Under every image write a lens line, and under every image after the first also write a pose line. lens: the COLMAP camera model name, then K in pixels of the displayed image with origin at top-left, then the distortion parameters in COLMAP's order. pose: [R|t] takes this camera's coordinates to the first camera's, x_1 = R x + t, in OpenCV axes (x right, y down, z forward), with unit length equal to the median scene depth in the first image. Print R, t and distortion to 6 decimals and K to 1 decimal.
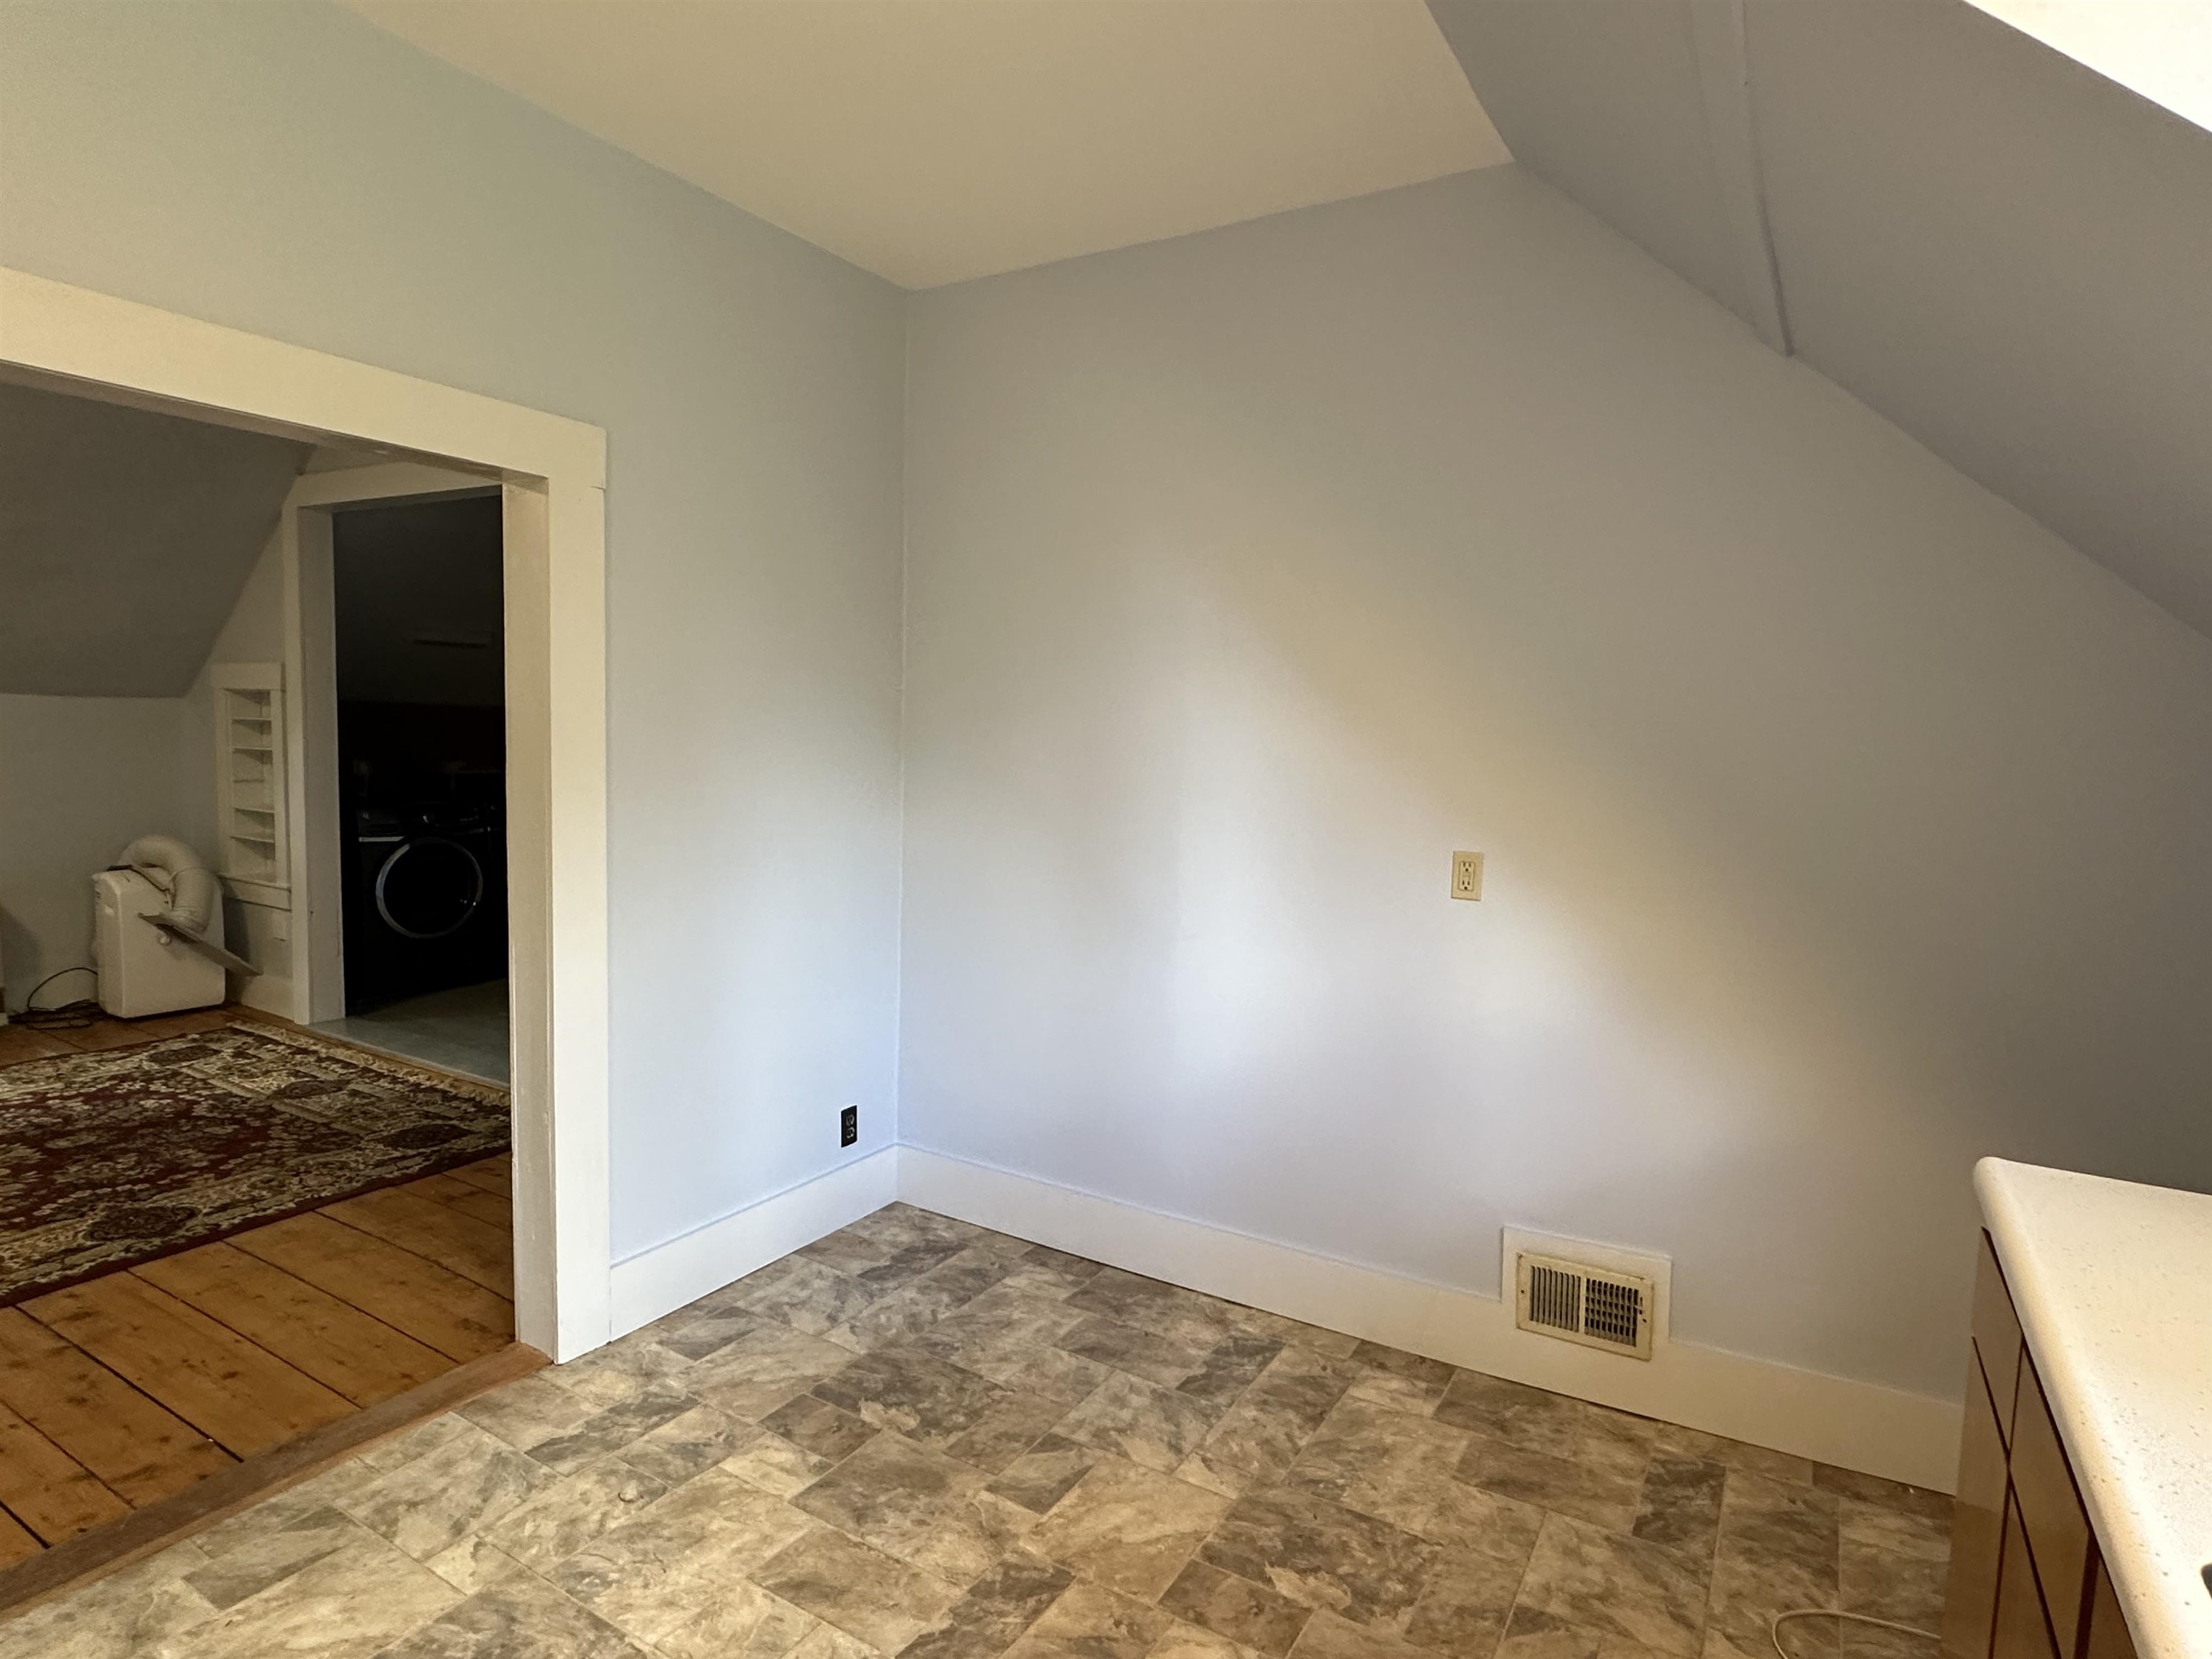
lens RADIAL K [[1206.9, 0, 1097.6], [0, 1206.9, 837.8], [0, 0, 1]] dist [-0.005717, 0.000963]
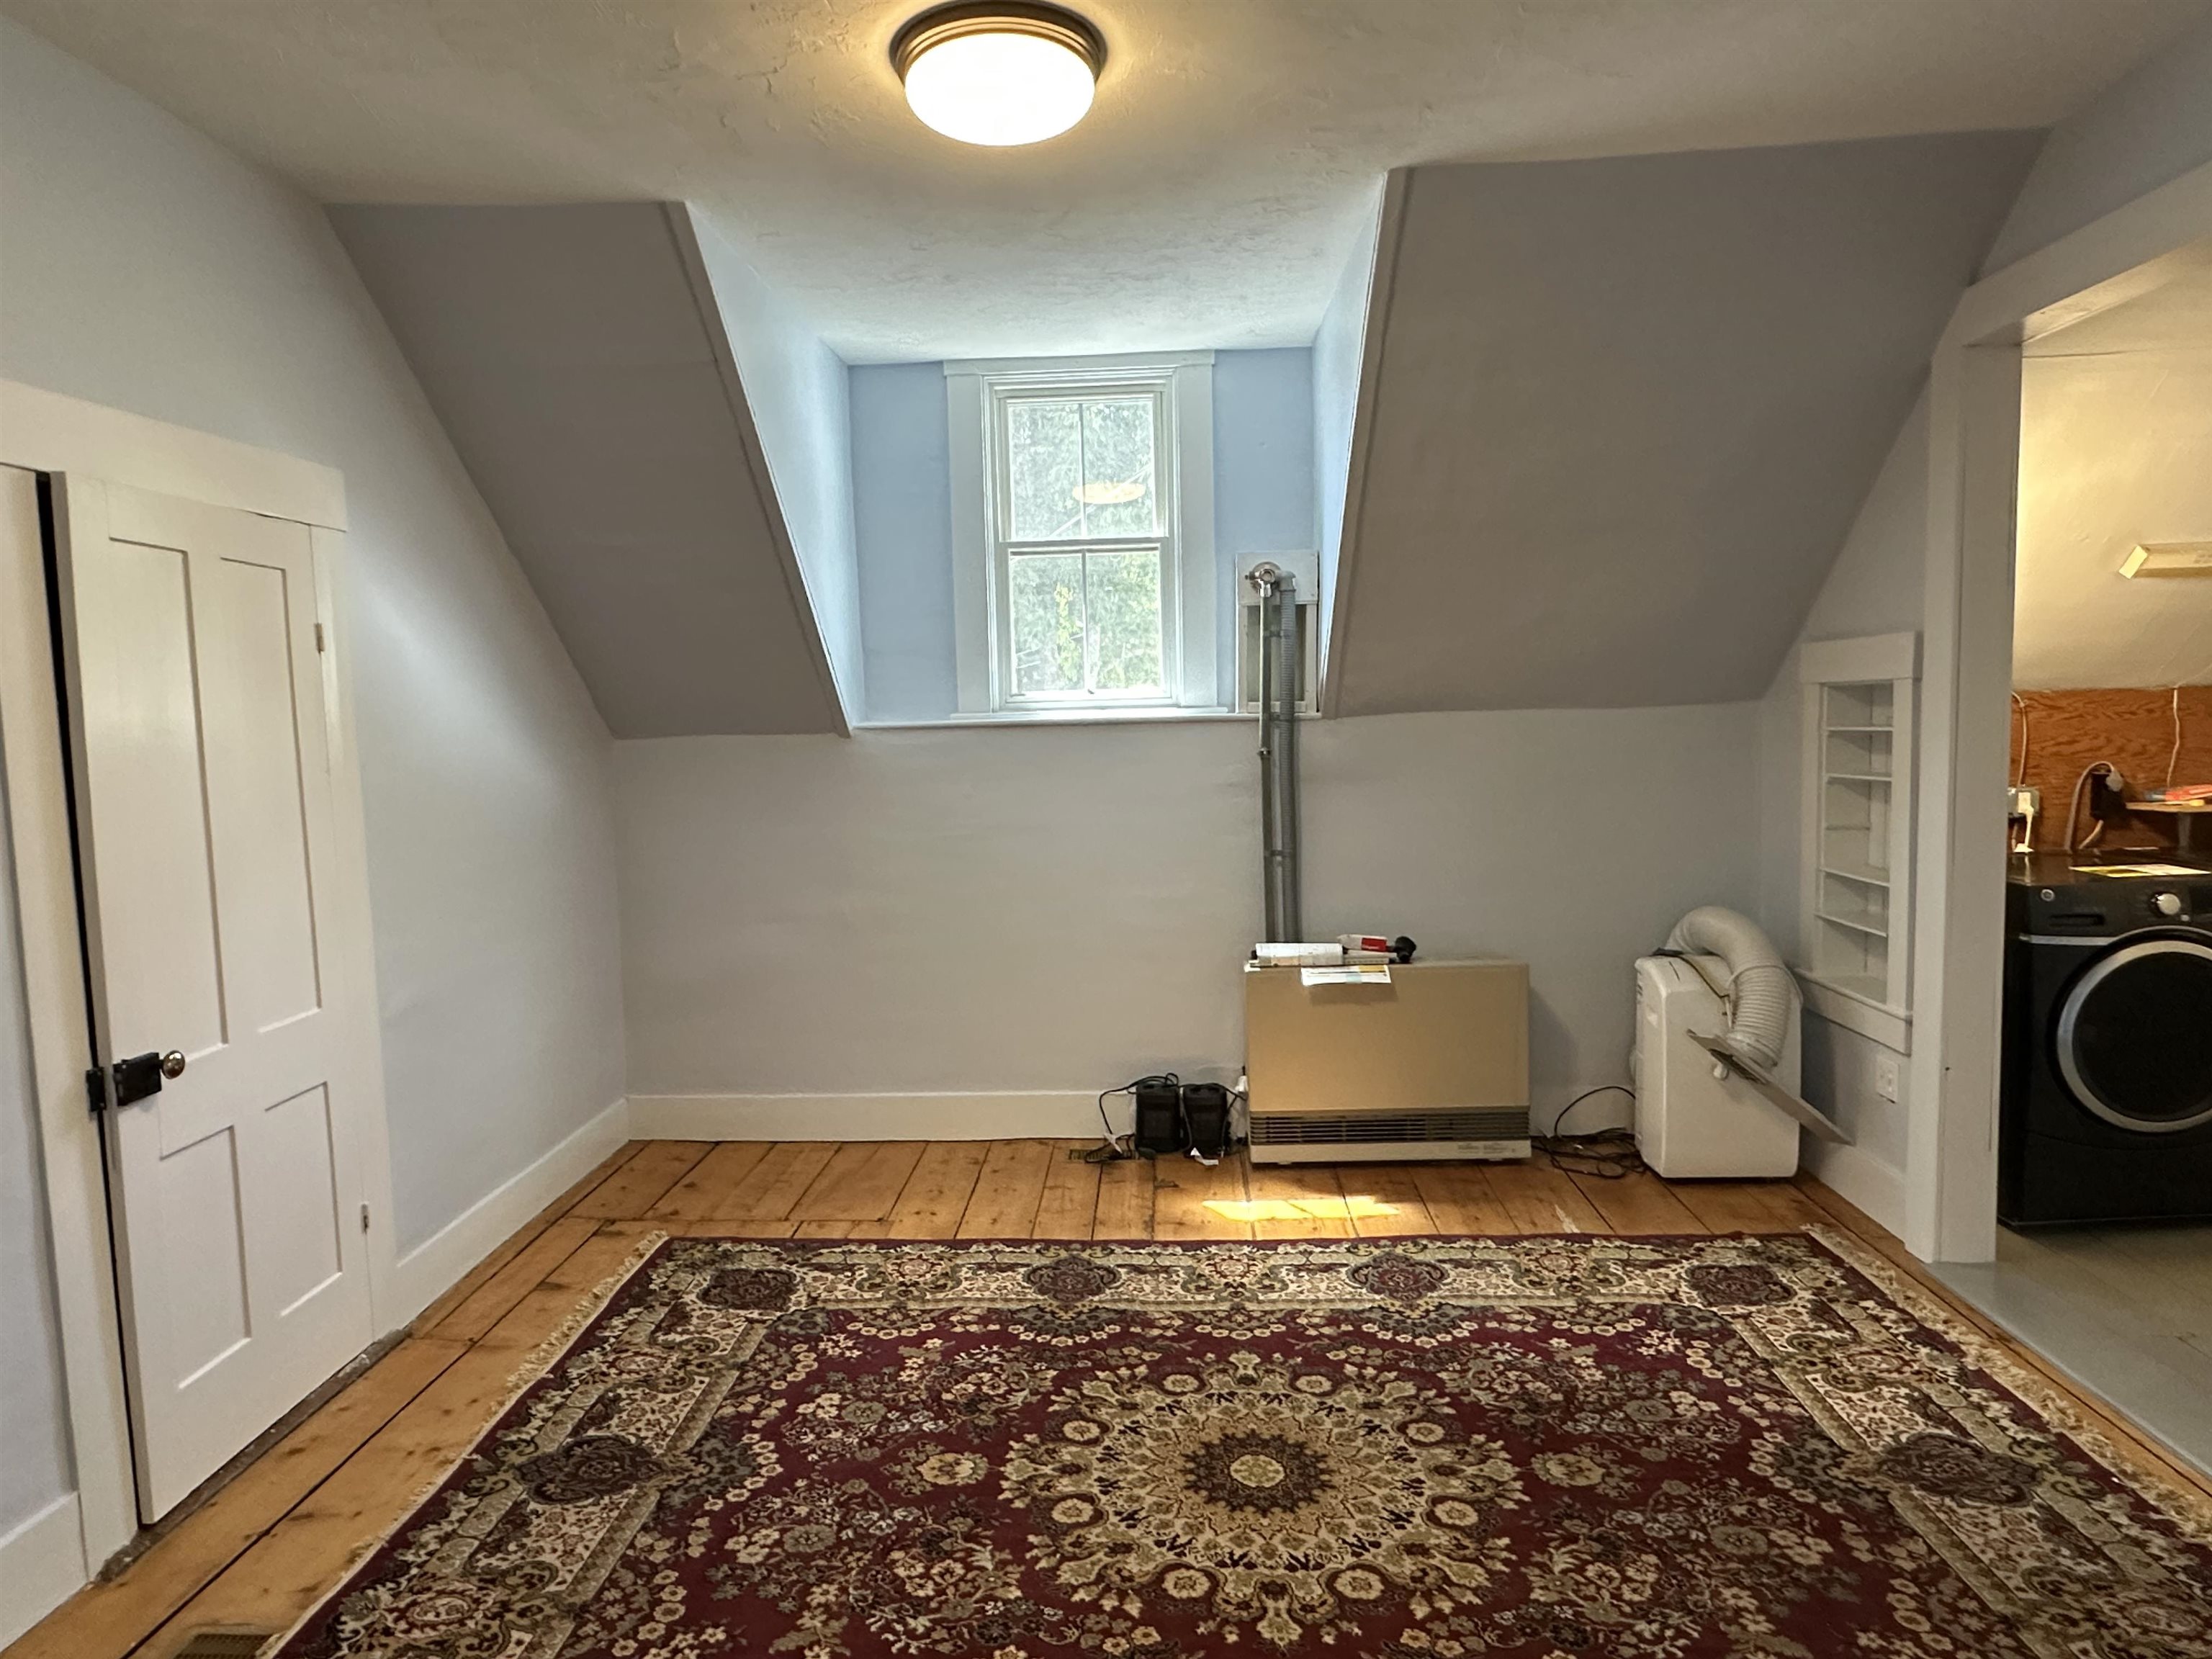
lens RADIAL K [[1383.8, 0, 1097.0], [0, 1383.8, 838.7], [0, 0, 1]] dist [-0.003718, 0.002547]
pose [[0.466863, 0.032497, -0.883732, -0.301081], [-0.036163, 0.999190, 0.017638, -0.048509], [0.883590, 0.023724, 0.467660, 0.381571]]
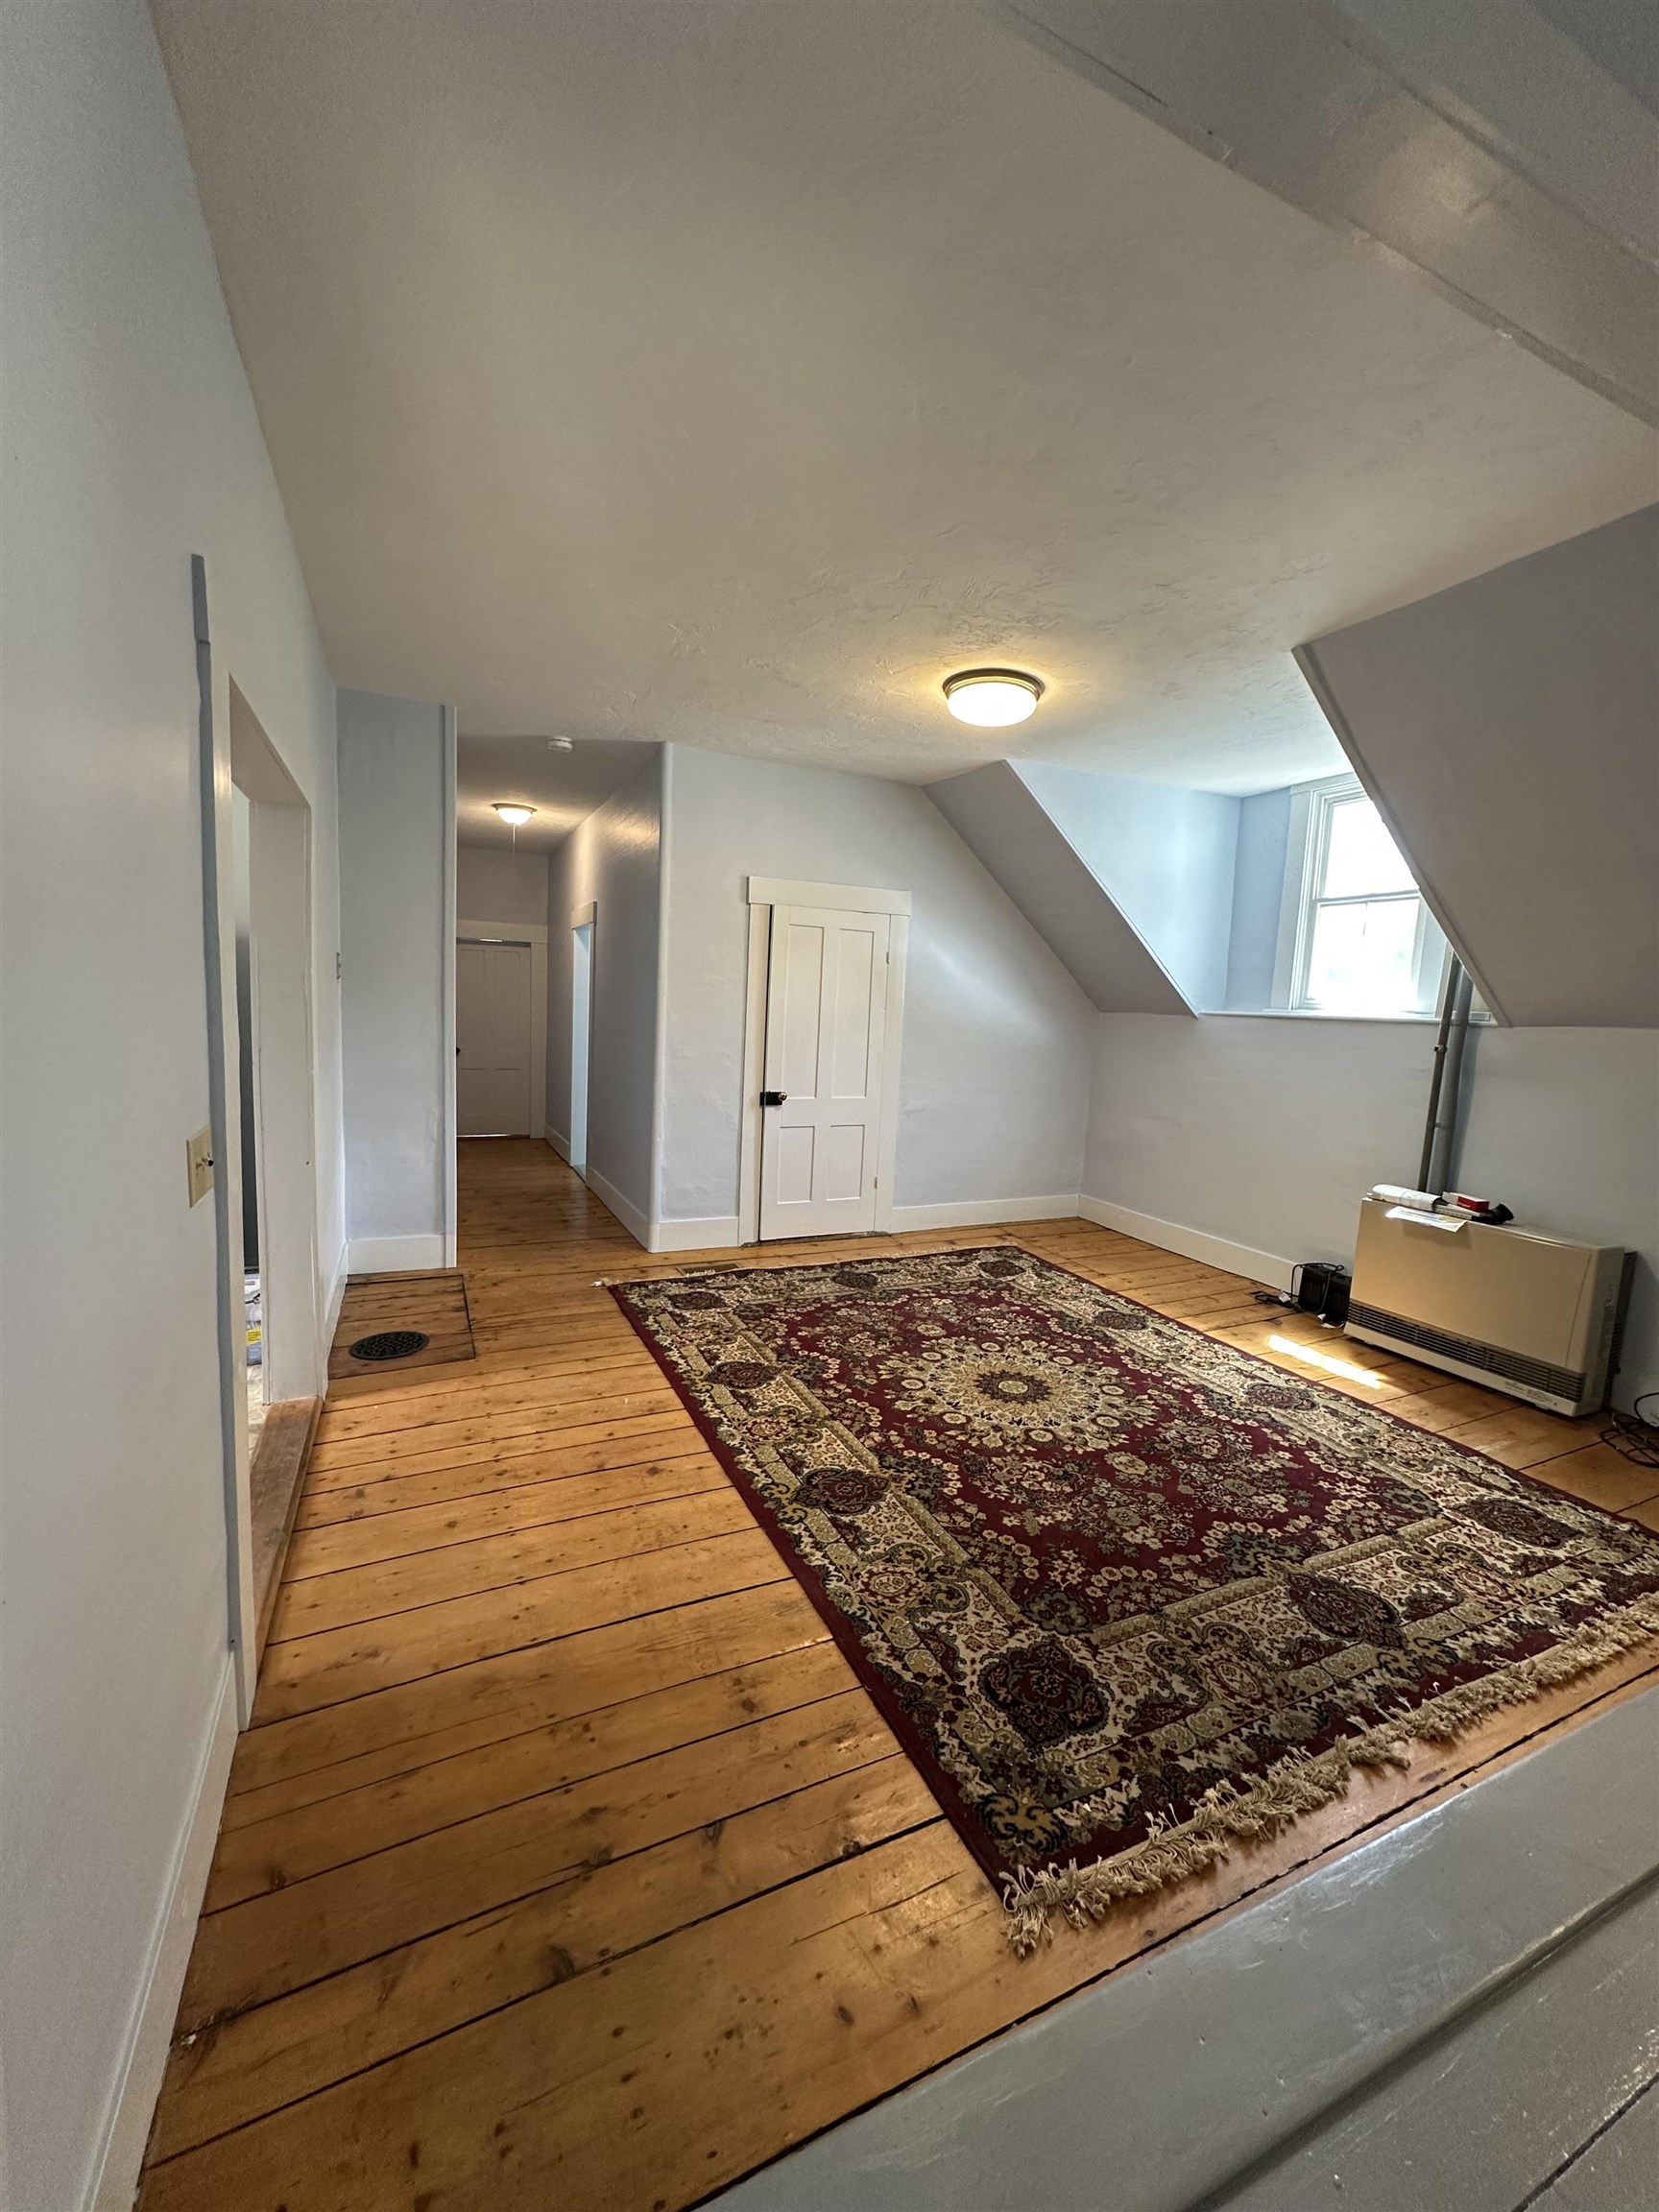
lens RADIAL K [[885.6, 0, 843.4], [0, 885.6, 1108.9], [0, 0, 1]] dist [-0.000762, 0.000238]
pose [[-0.556378, 0.038554, -0.830034, -0.114164], [-0.137768, 0.980817, 0.137904, -0.077649], [0.819428, 0.191079, -0.540394, 0.925493]]
